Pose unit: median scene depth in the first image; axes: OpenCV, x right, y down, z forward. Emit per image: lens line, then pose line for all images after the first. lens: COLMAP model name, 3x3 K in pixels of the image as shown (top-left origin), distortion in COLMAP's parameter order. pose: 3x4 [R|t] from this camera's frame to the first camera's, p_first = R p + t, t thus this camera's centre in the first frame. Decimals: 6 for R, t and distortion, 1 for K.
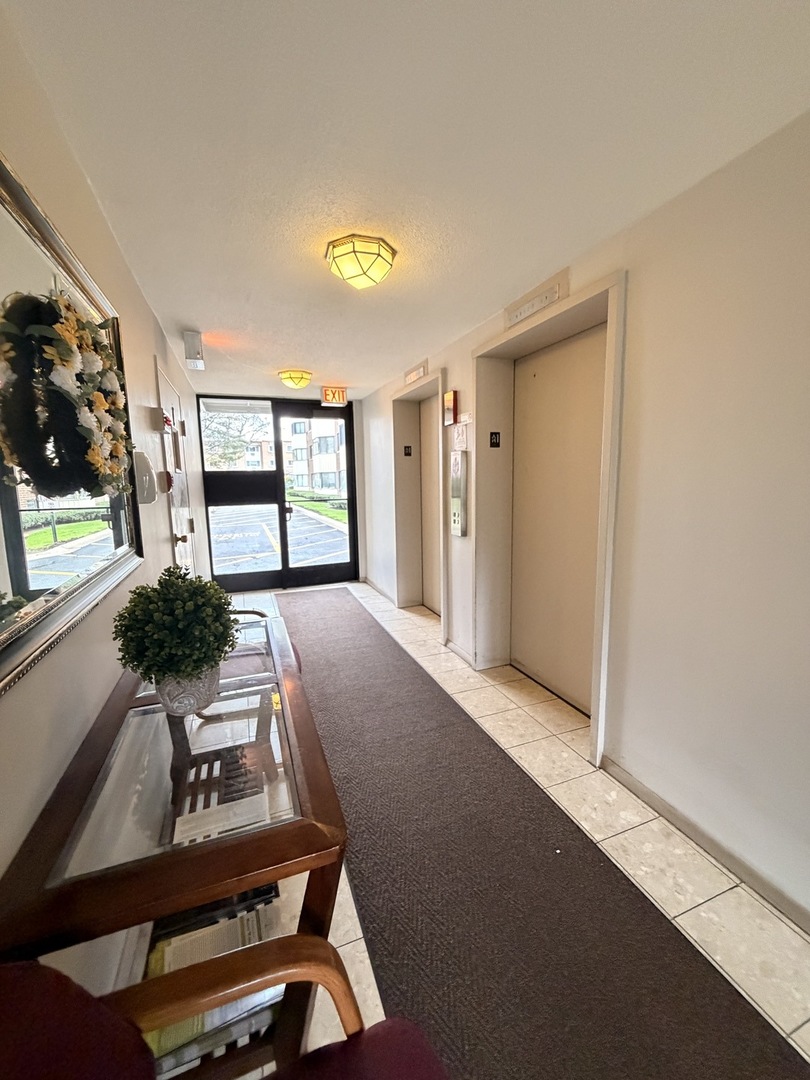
lens RADIAL K [[429.6, 0, 404.7], [0, 429.6, 537.7], [0, 0, 1]] dist [-0.000168, 0.000225]
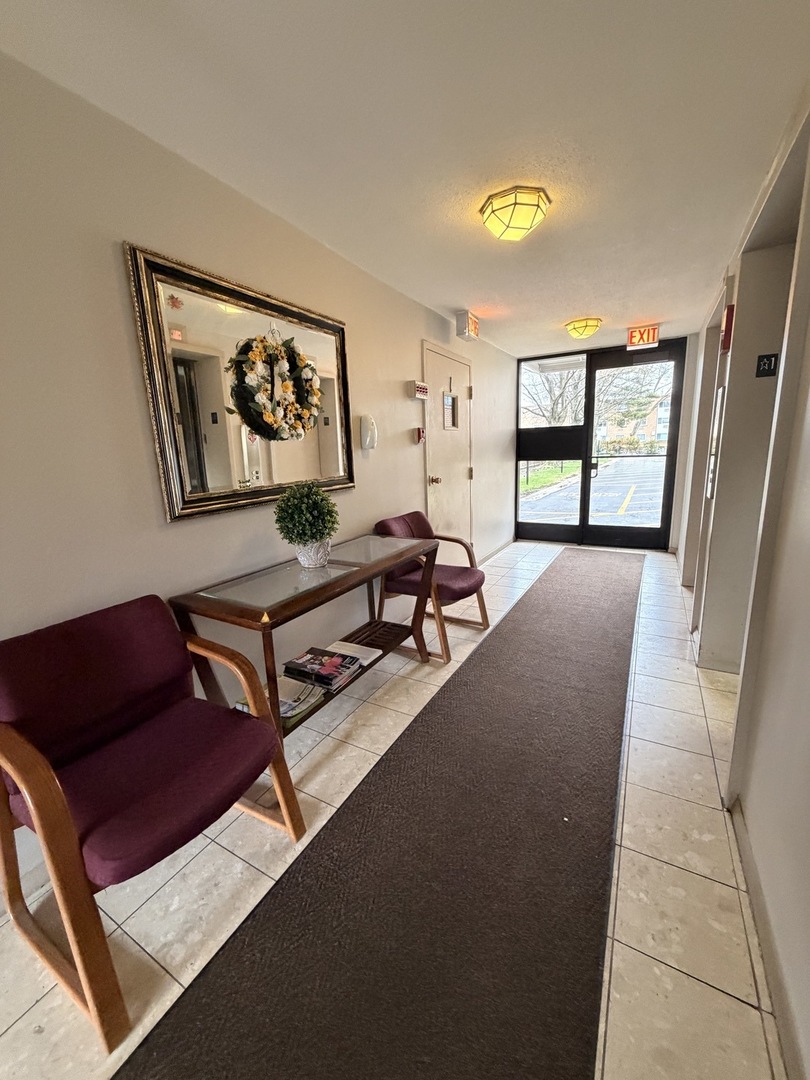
lens RADIAL K [[429.6, 0, 404.7], [0, 429.6, 537.7], [0, 0, 1]] dist [-0.000168, 0.000225]
pose [[0.633551, 0.153115, -0.758399, 0.264783], [-0.086131, 0.988087, 0.127535, 0.010614], [0.768892, -0.015479, 0.639191, 0.047461]]
